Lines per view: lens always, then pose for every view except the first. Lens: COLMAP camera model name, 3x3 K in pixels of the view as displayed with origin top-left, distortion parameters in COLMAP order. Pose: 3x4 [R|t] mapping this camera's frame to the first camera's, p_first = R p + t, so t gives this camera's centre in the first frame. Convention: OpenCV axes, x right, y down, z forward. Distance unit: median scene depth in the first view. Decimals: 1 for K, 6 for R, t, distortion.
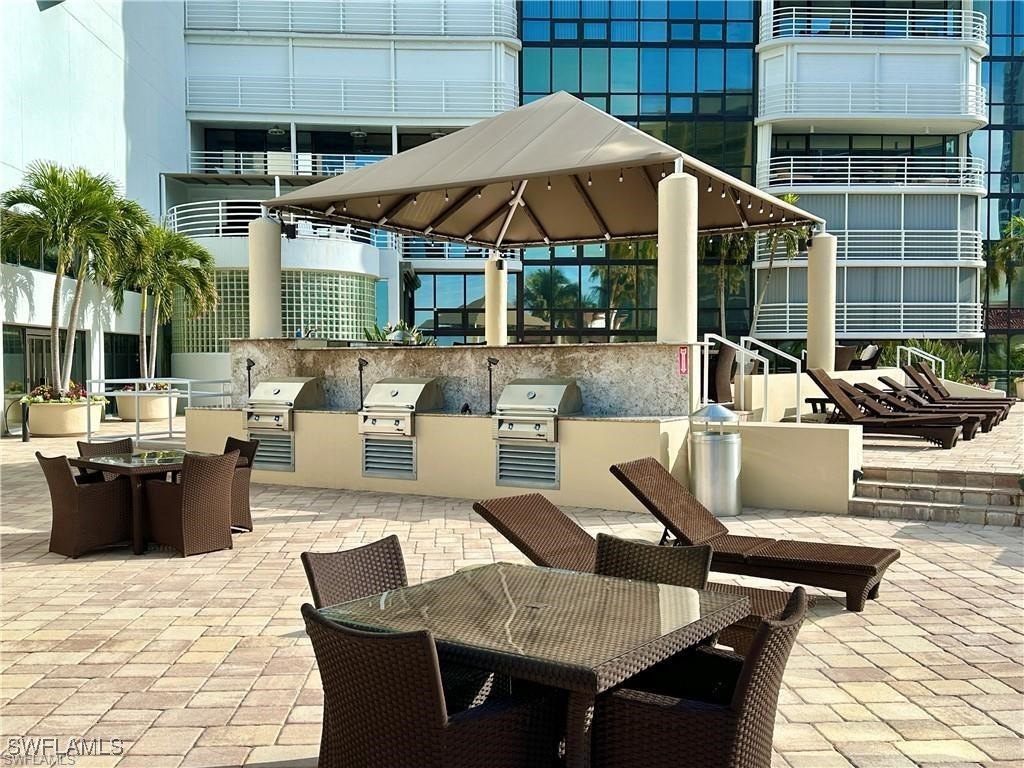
lens RADIAL K [[1034.6, 0, 512.0], [0, 1034.6, 384.0], [0, 0, 1]] dist [0.014276, 0.010727]
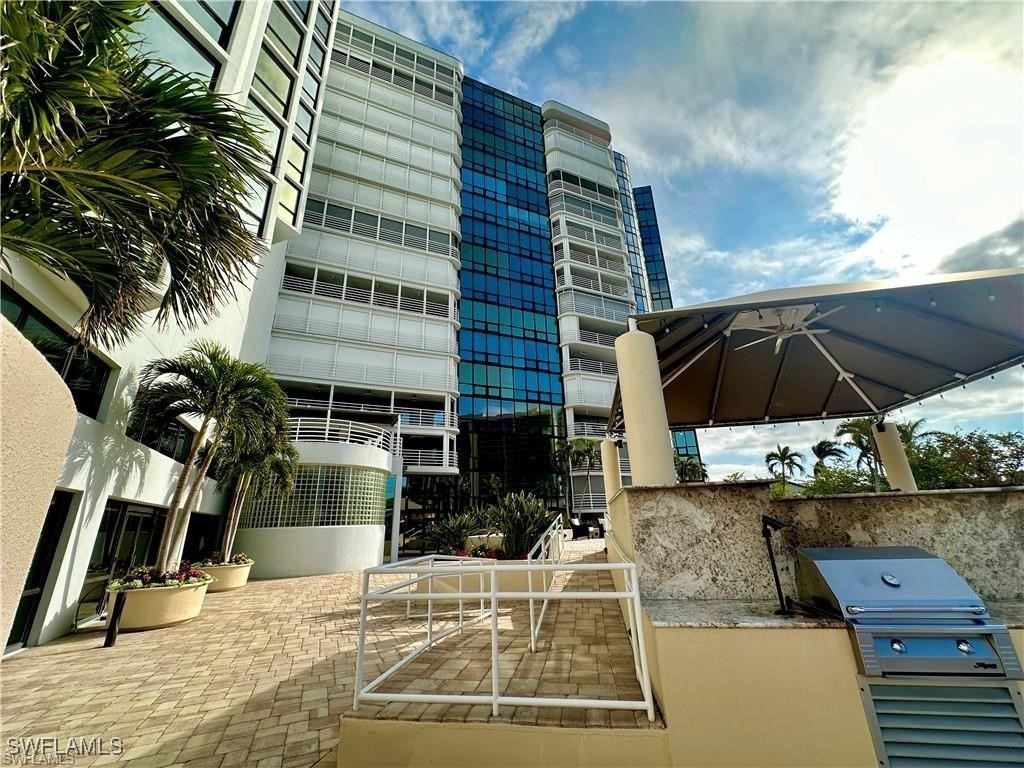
lens RADIAL K [[407.6, 0, 512.0], [0, 407.6, 384.0], [0, 0, 1]] dist [-0.000047, 0.000014]
pose [[0.932019, 0.093695, 0.350089, -0.271105], [0.037235, 0.936134, -0.349666, -0.010881], [-0.360492, 0.338930, 0.869006, 0.480997]]
